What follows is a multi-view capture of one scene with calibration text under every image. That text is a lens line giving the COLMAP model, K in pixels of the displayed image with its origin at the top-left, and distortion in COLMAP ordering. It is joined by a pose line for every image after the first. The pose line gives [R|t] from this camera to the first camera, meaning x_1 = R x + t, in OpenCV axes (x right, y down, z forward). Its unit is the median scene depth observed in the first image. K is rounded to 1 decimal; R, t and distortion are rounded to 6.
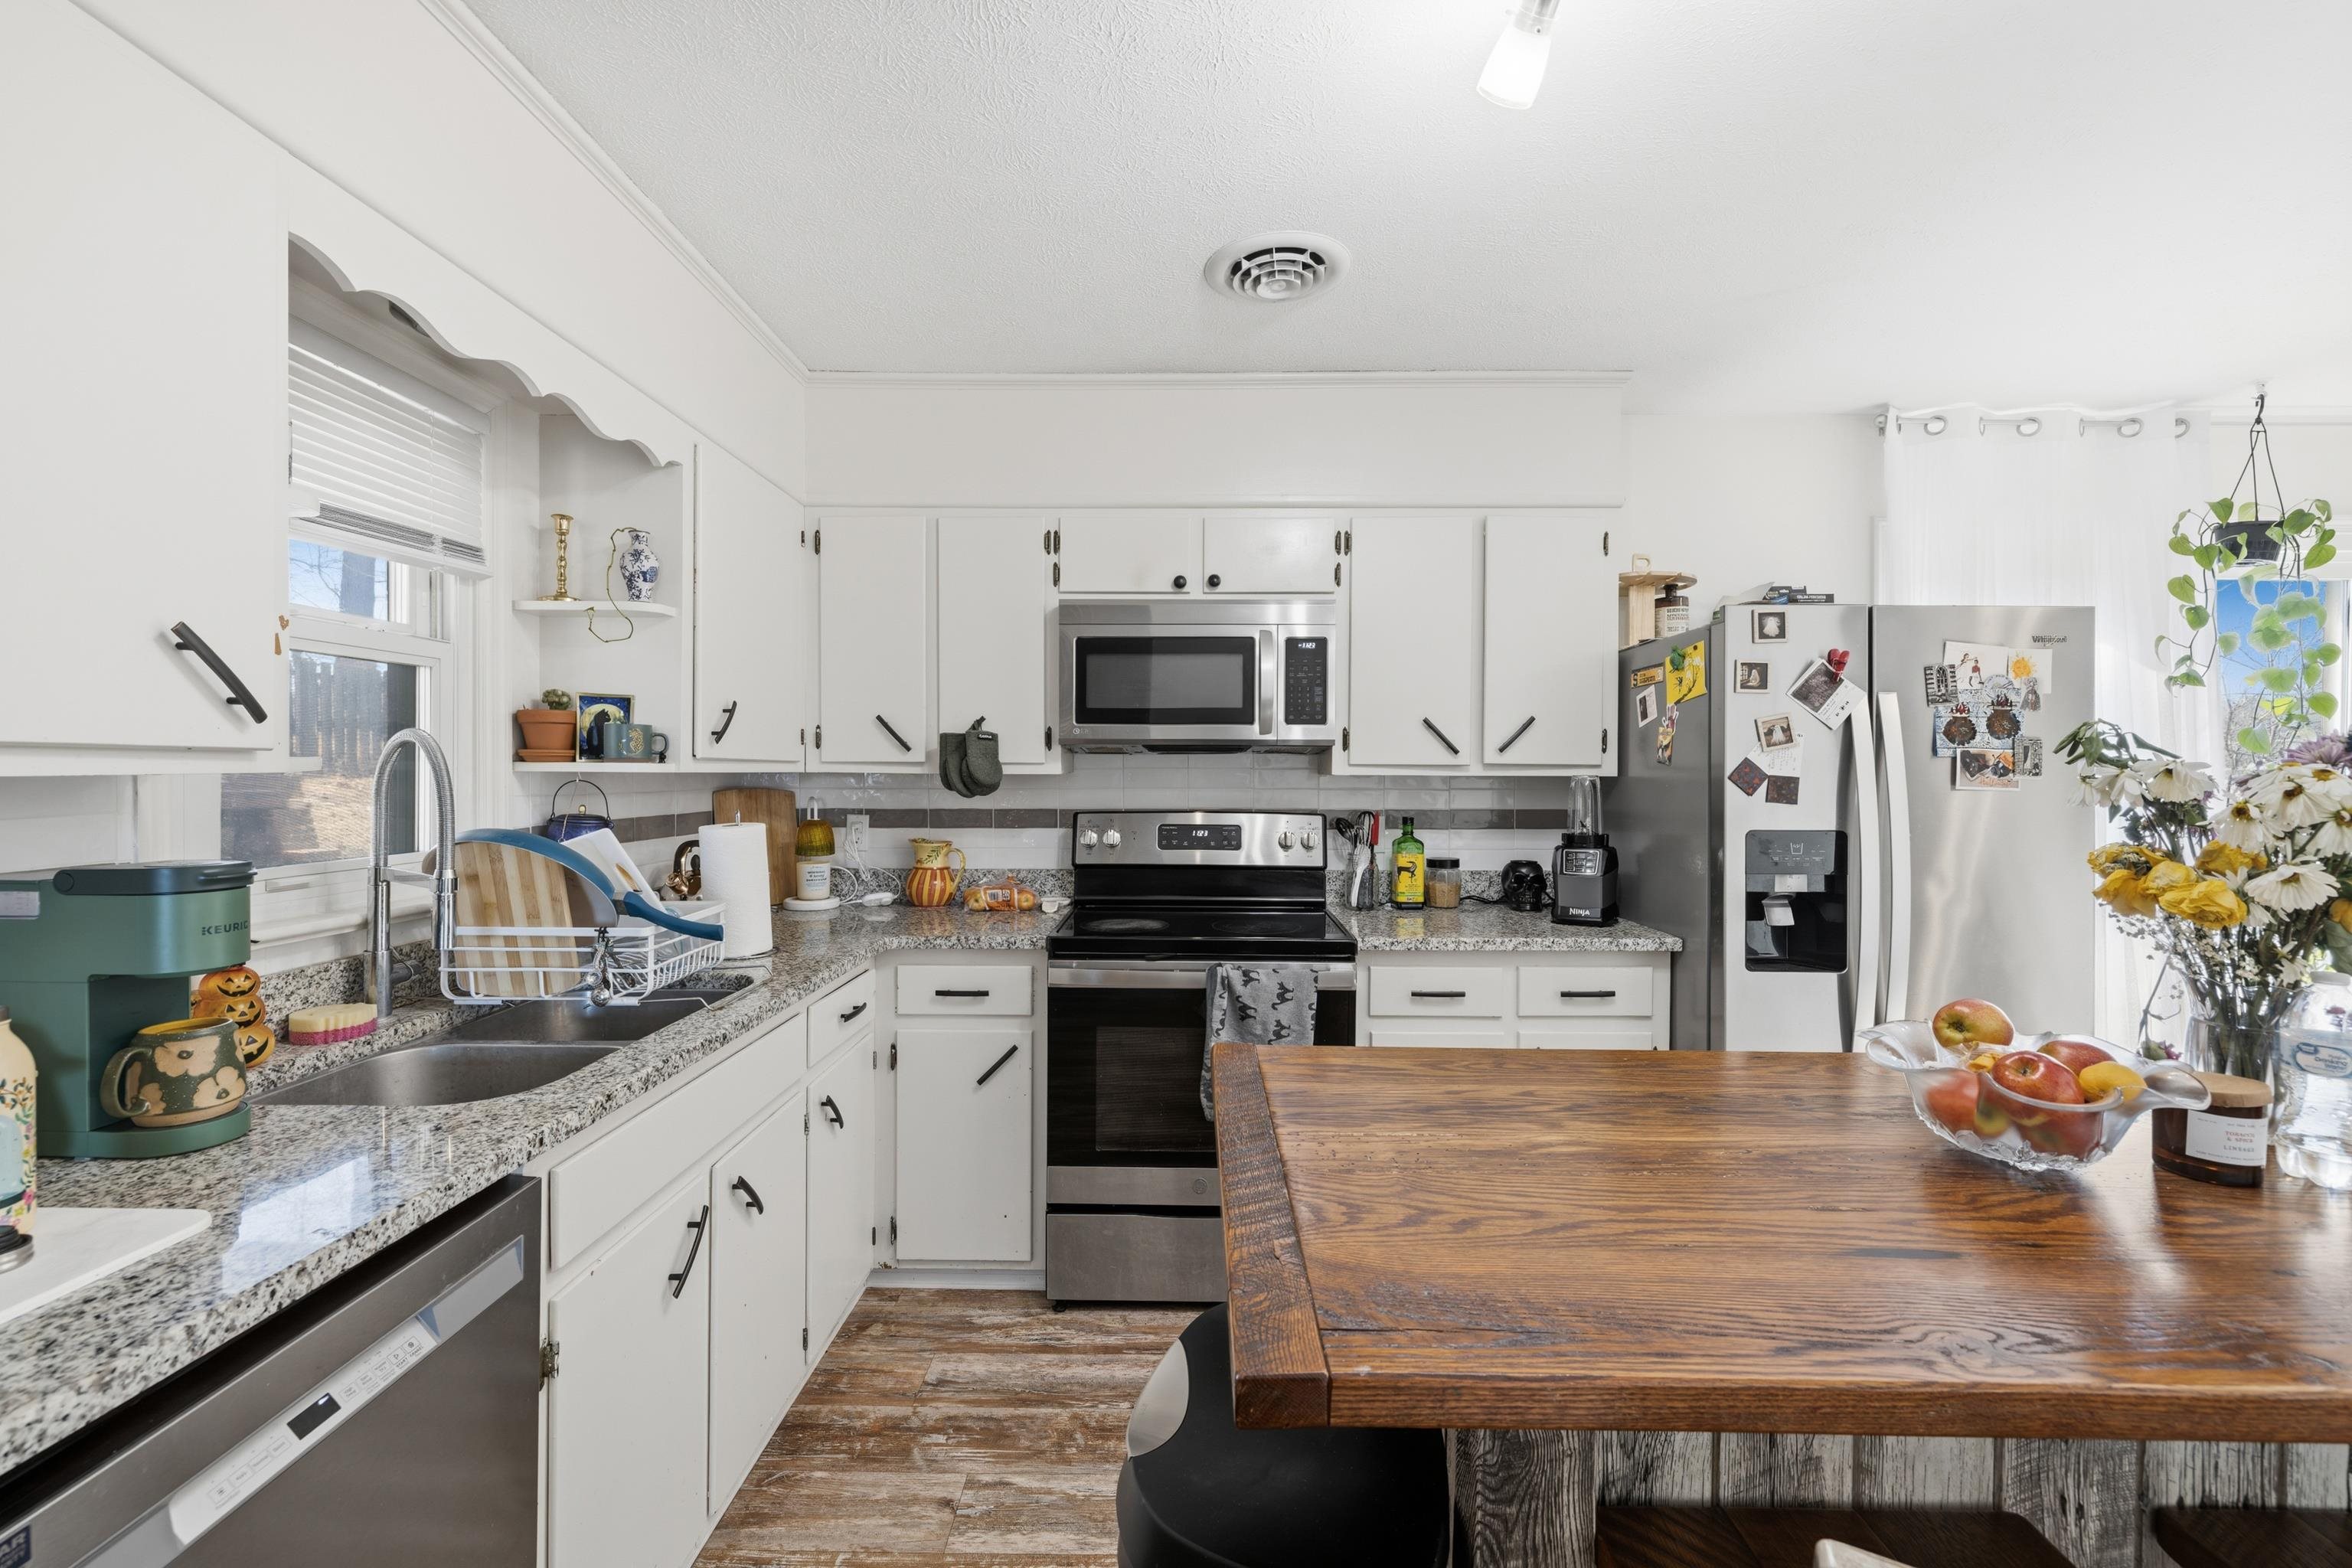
lens RADIAL K [[994.5, 0, 1170.8], [0, 994.5, 776.7], [0, 0, 1]] dist [0.000757, -0.000042]
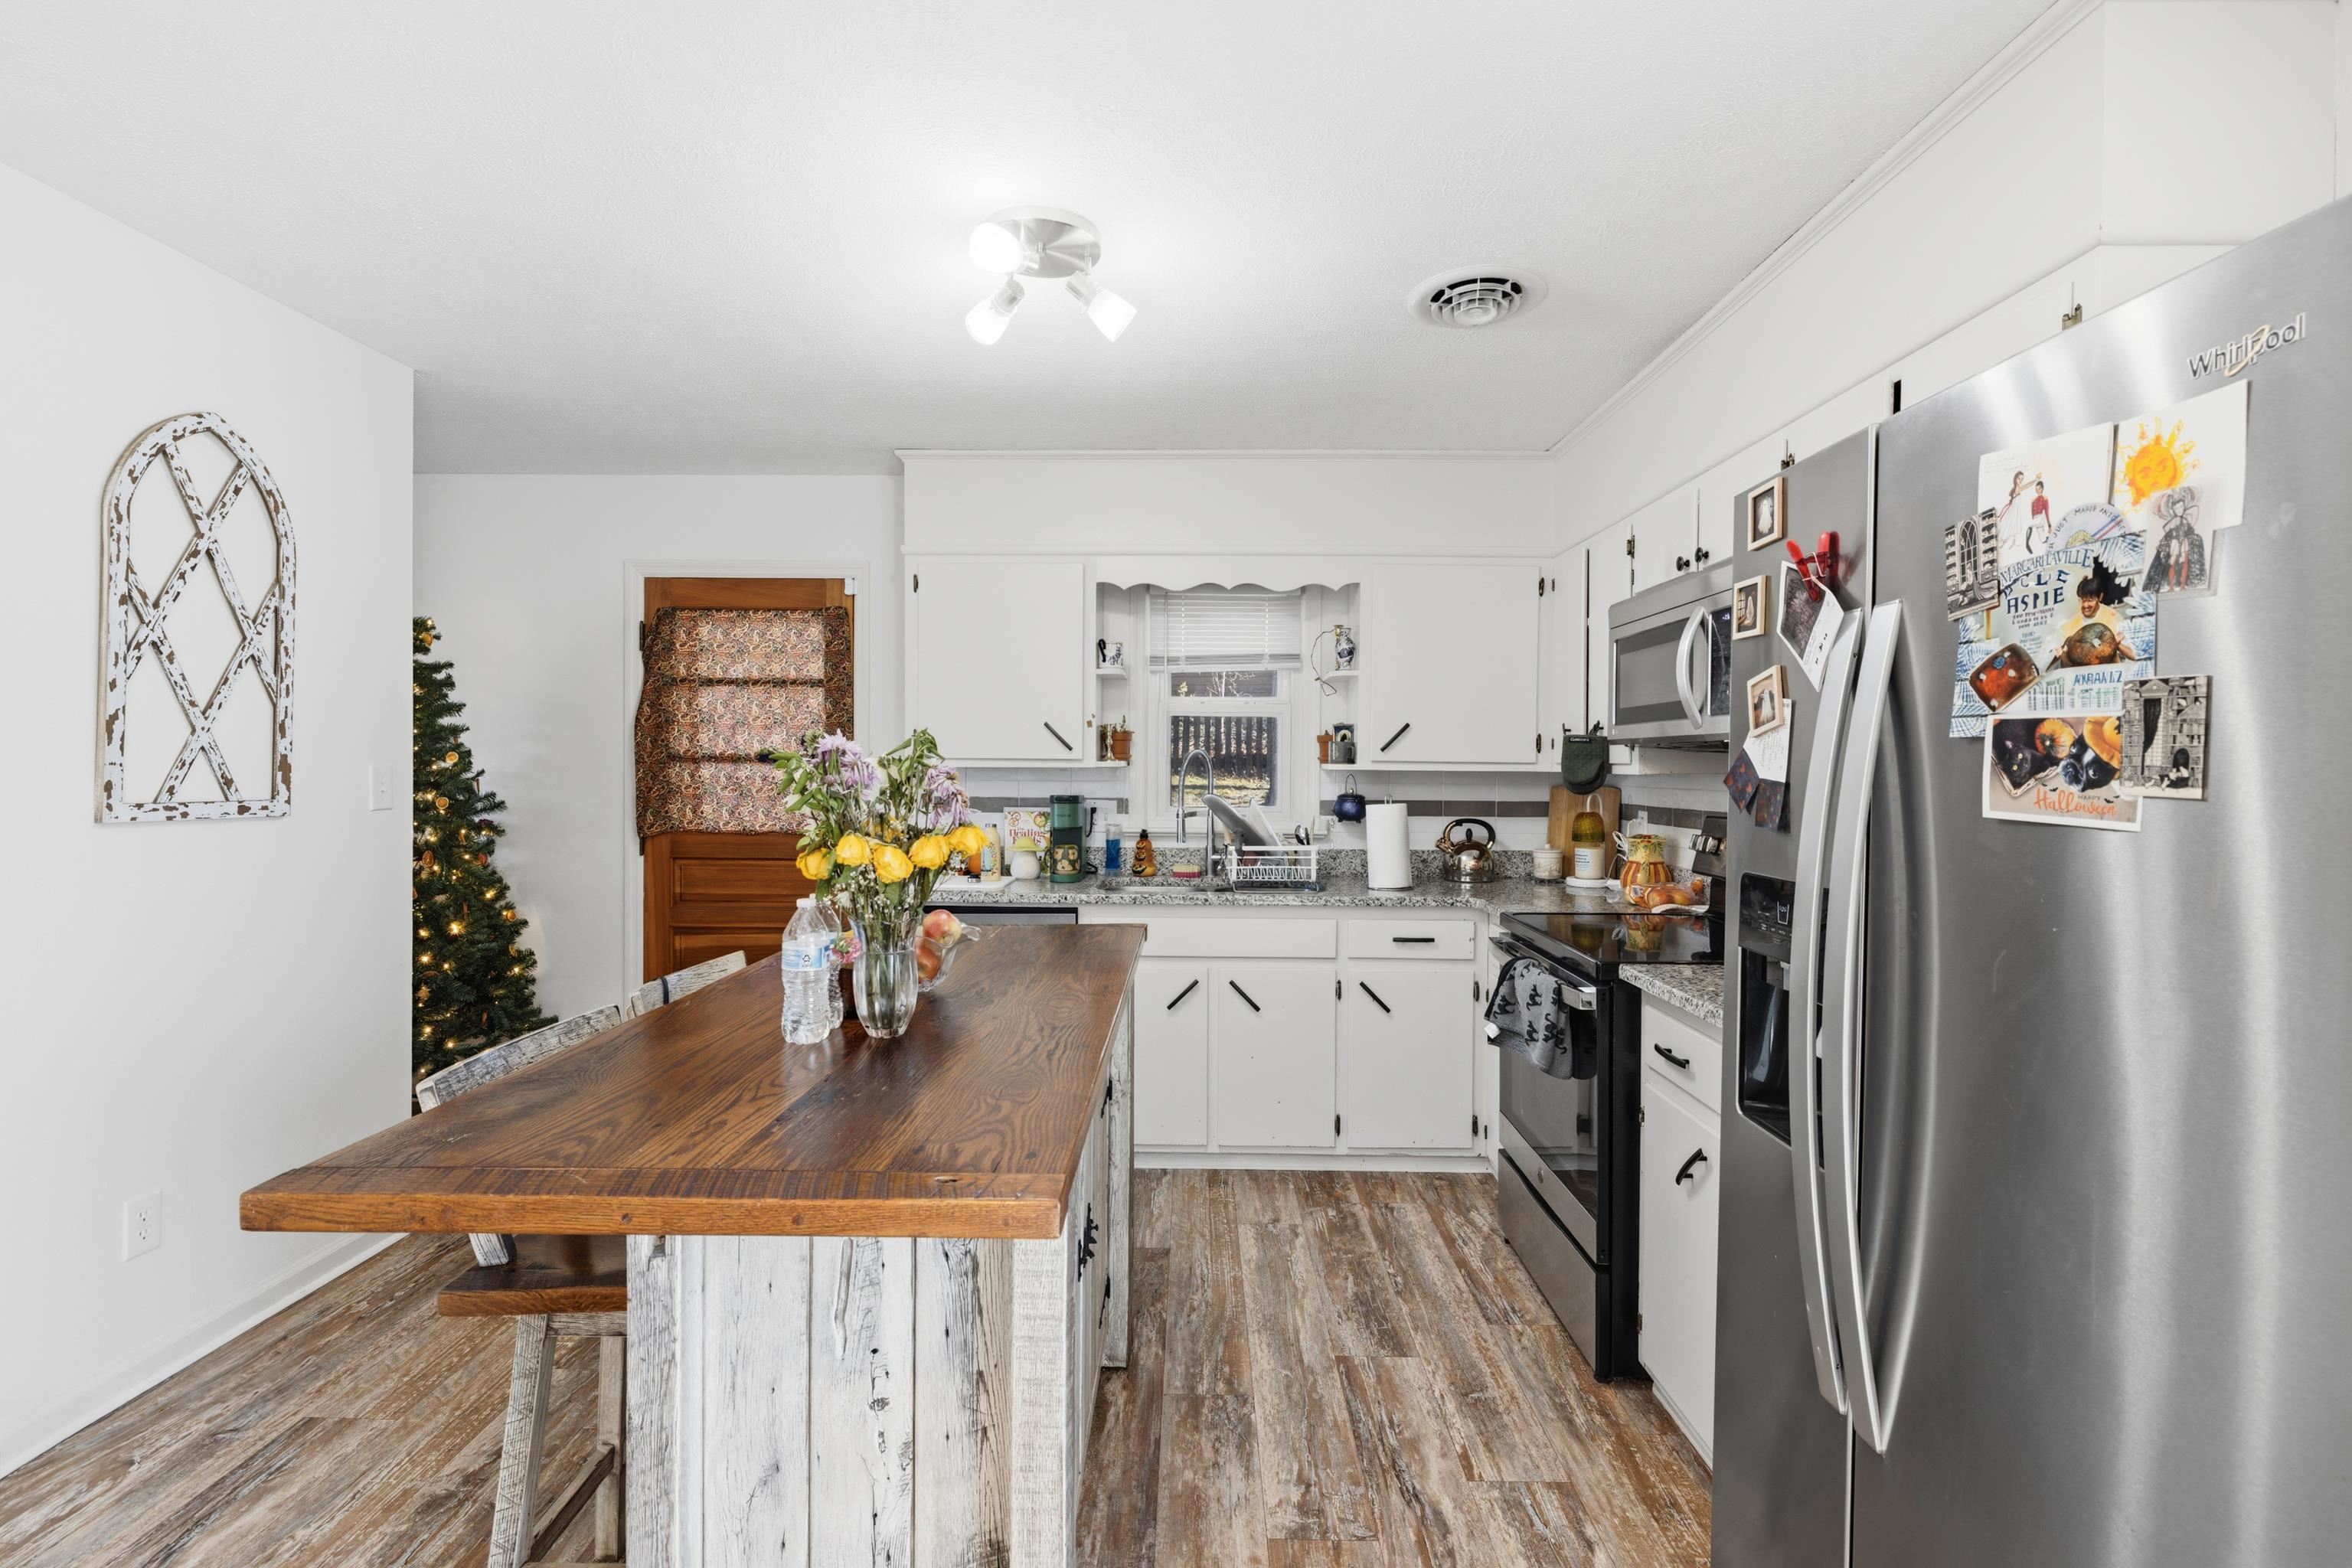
lens RADIAL K [[1066.9, 0, 1171.1], [0, 1066.9, 776.8], [0, 0, 1]] dist [-0.004861, -0.000536]
pose [[-0.004030, 0.007730, -0.999962, 1.220906], [-0.014086, 0.999870, 0.007787, -0.002519], [0.999893, 0.014117, -0.003920, 0.670432]]
